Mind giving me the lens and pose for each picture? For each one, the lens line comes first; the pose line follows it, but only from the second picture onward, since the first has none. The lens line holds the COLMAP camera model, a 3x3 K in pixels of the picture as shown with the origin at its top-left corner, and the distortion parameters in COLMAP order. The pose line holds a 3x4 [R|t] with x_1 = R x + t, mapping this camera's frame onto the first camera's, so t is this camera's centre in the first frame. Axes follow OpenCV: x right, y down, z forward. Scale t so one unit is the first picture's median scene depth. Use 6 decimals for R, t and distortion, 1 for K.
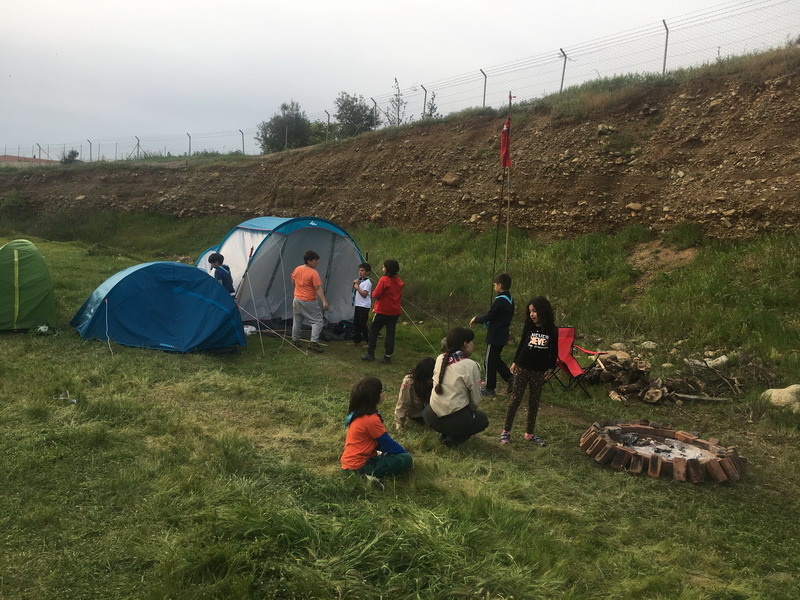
lens RADIAL K [[676.5, 0, 400.0], [0, 676.5, 300.0], [0, 0, 1]] dist [0.087588, -0.122210]
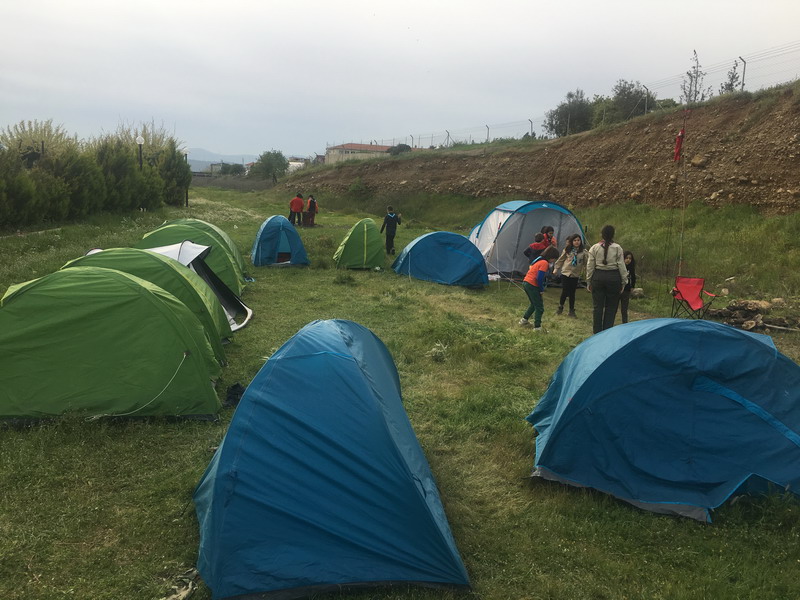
lens RADIAL K [[676.5, 0, 400.0], [0, 676.5, 300.0], [0, 0, 1]] dist [0.087588, -0.122210]
pose [[0.904318, 0.050451, -0.423868, 0.144258], [-0.034409, 0.998375, 0.045423, 0.021076], [0.425471, -0.026492, 0.904584, -0.290029]]
